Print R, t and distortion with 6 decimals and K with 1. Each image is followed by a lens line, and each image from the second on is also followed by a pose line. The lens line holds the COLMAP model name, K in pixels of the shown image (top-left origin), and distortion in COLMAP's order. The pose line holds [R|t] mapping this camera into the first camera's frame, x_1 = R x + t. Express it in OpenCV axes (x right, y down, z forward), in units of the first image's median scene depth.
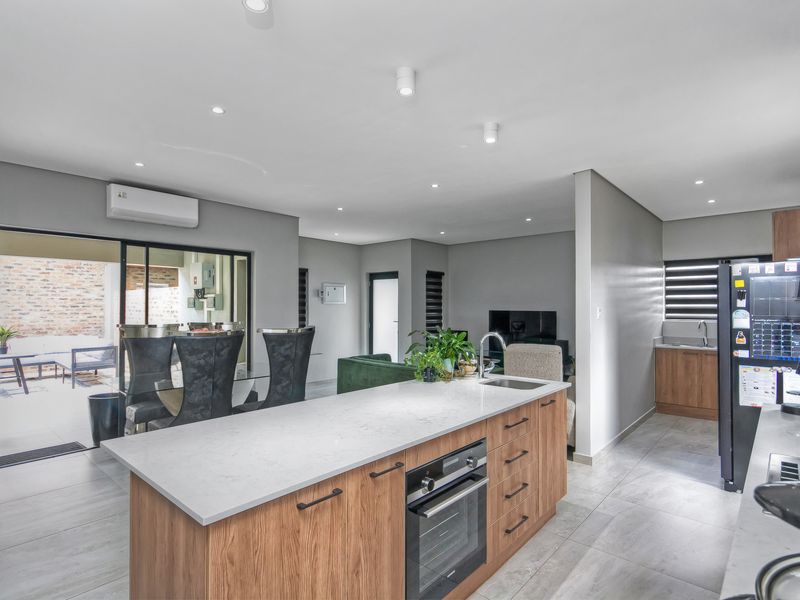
lens RADIAL K [[430.9, 0, 398.5], [0, 430.9, 298.6], [0, 0, 1]] dist [0.017579, 0.002289]
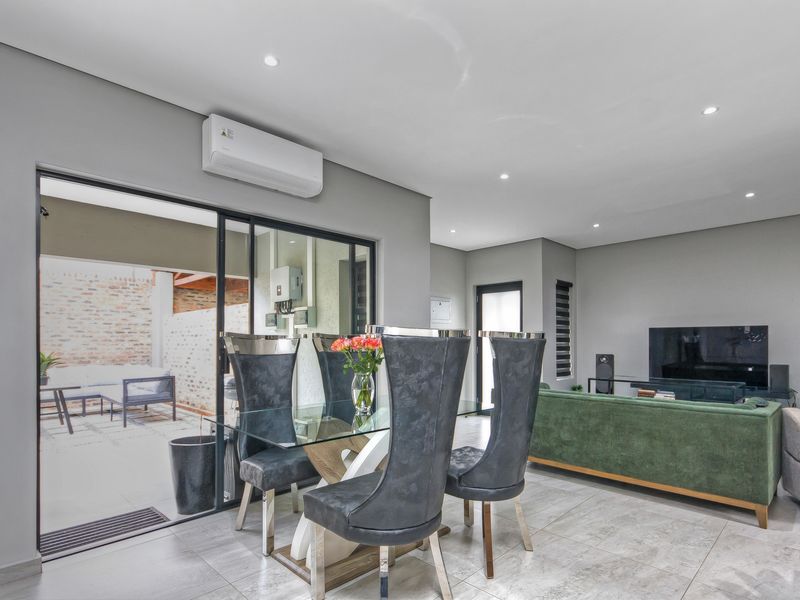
lens RADIAL K [[430.9, 0, 398.8], [0, 430.9, 331.8], [0, 0, 1]] dist [0.017579, 0.002289]
pose [[0.999112, -0.005478, -0.041767, -0.189982], [0.005135, 0.999952, -0.008320, 0.034960], [0.041810, 0.008098, 0.999093, 0.196113]]
